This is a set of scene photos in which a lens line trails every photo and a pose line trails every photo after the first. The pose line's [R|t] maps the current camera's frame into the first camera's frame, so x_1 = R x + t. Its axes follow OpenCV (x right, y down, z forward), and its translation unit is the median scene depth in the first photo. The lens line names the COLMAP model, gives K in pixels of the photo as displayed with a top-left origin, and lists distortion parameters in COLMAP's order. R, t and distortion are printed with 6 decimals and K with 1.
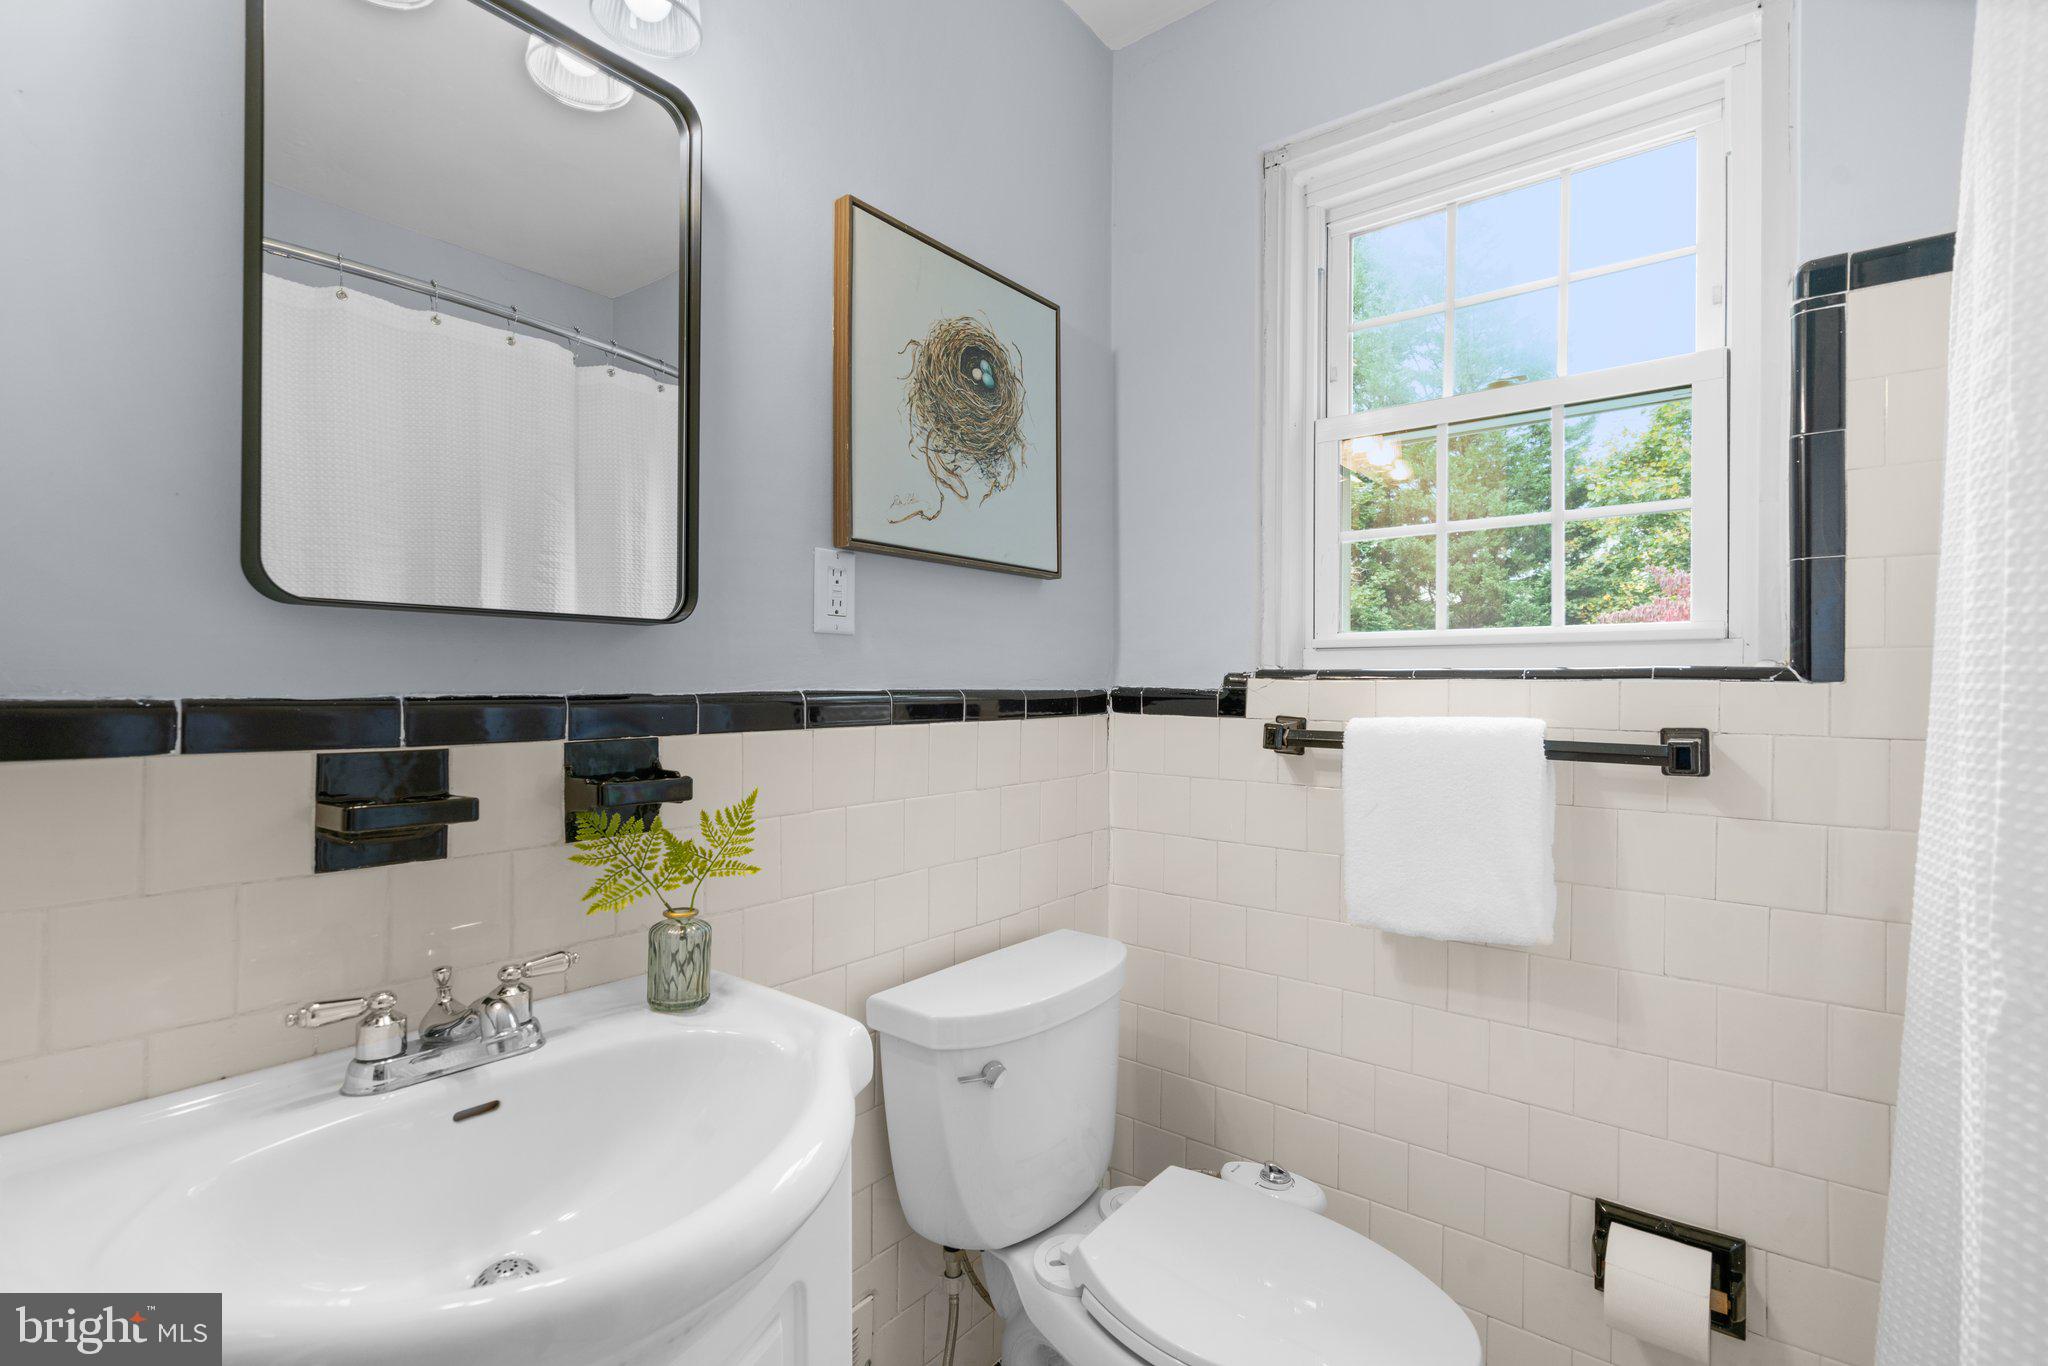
lens RADIAL K [[936.7, 0, 1021.8], [0, 936.7, 661.8], [0, 0, 1]] dist [-0.010291, 0.003760]
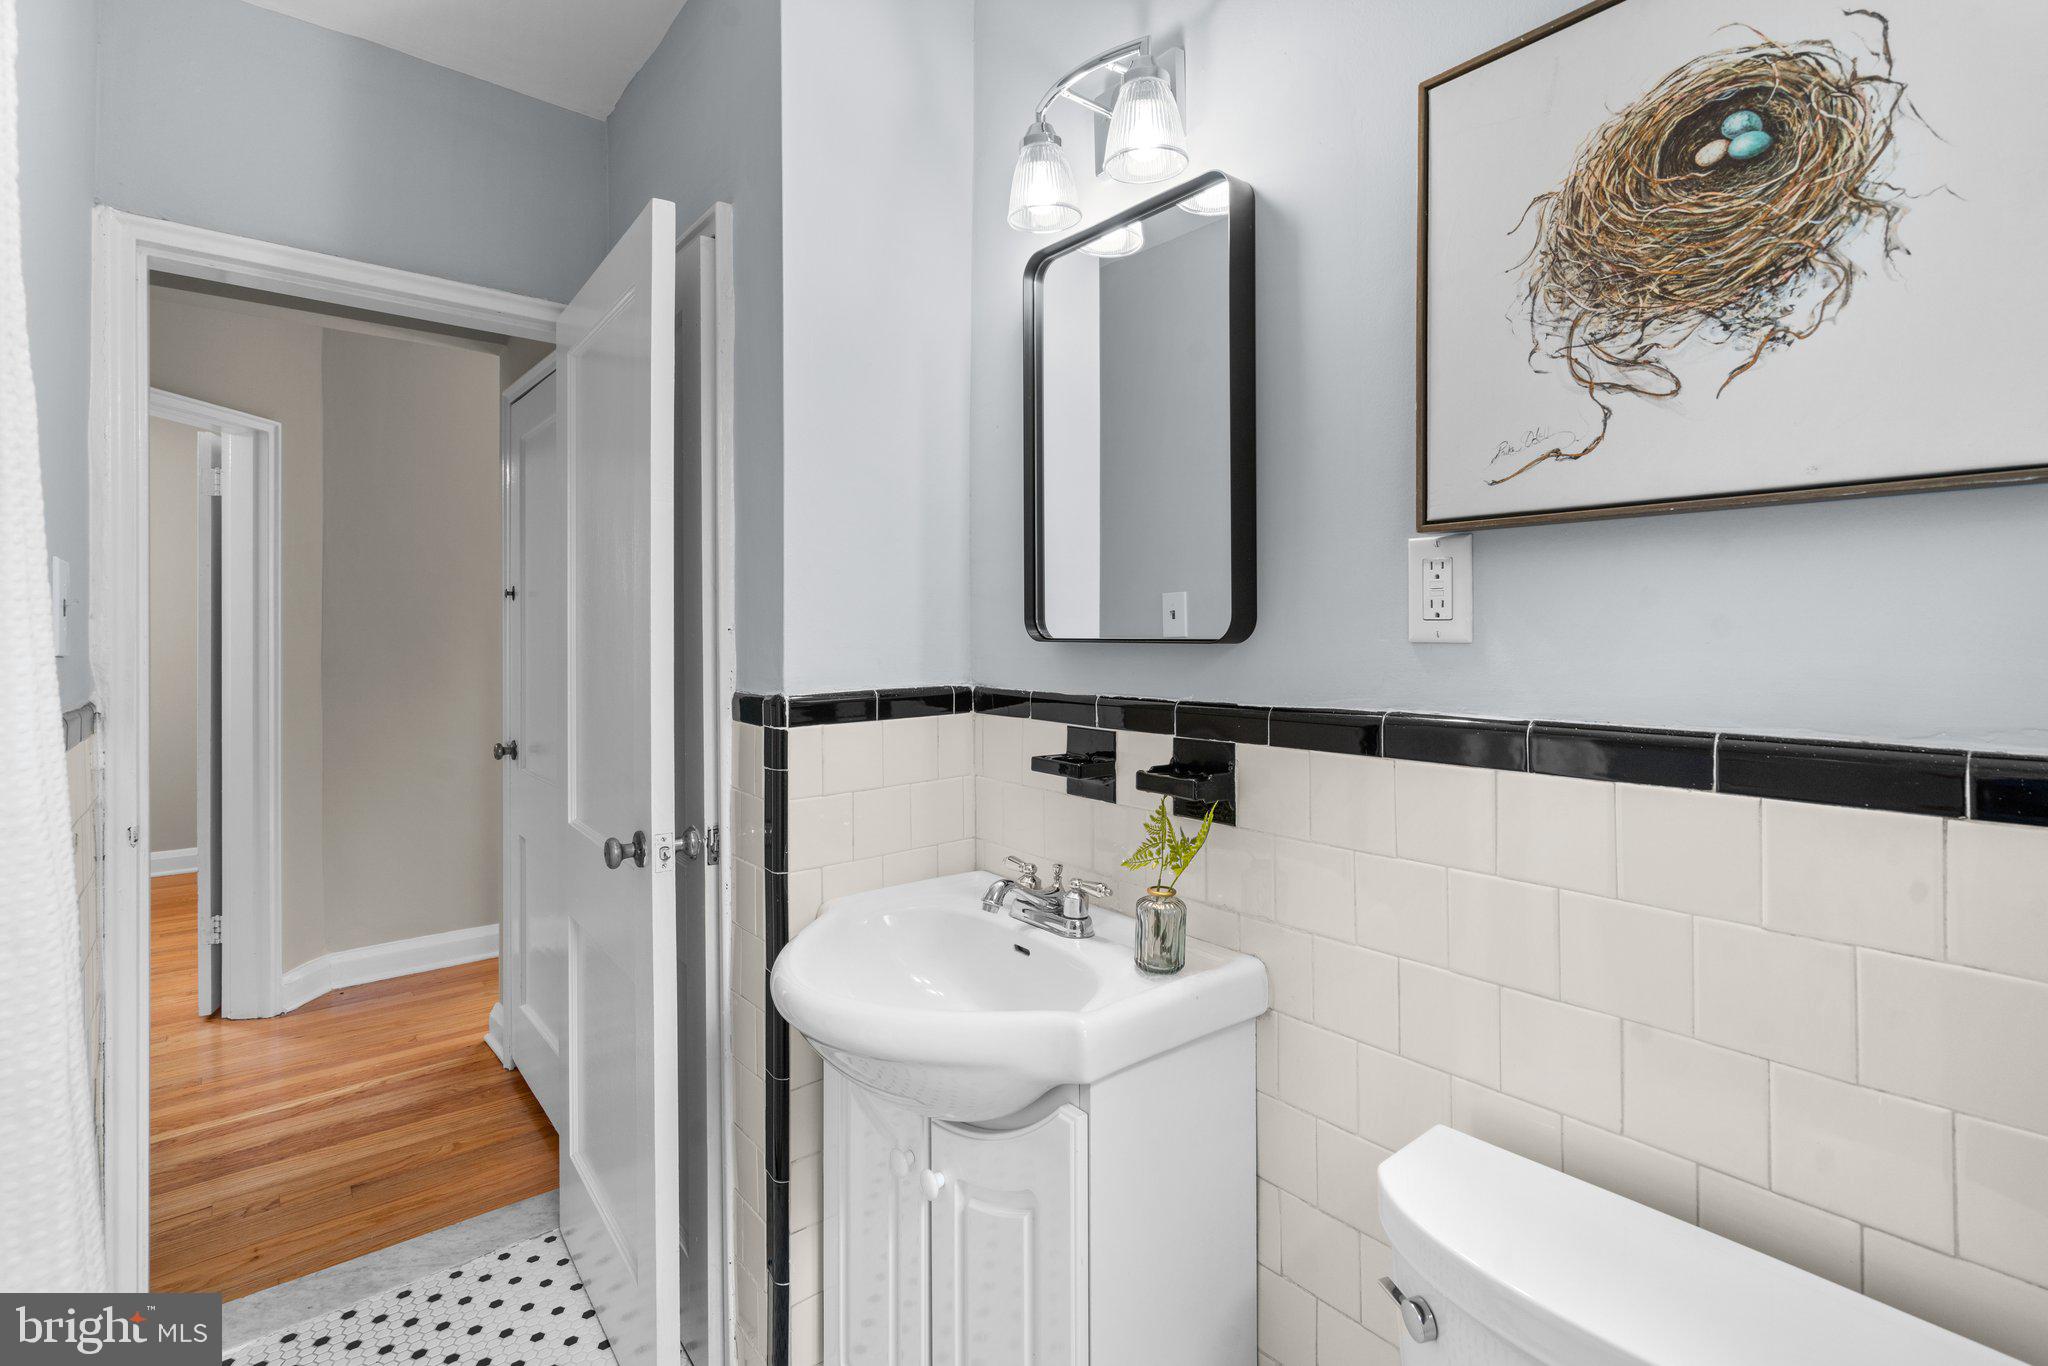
lens RADIAL K [[936.7, 0, 1028.7], [0, 936.7, 682.1], [0, 0, 1]] dist [-0.010291, 0.003760]
pose [[-0.195110, 0.018915, -0.980599, 0.586677], [0.000244, 0.999815, 0.019237, -0.011354], [0.980781, 0.003514, -0.195079, 0.745060]]
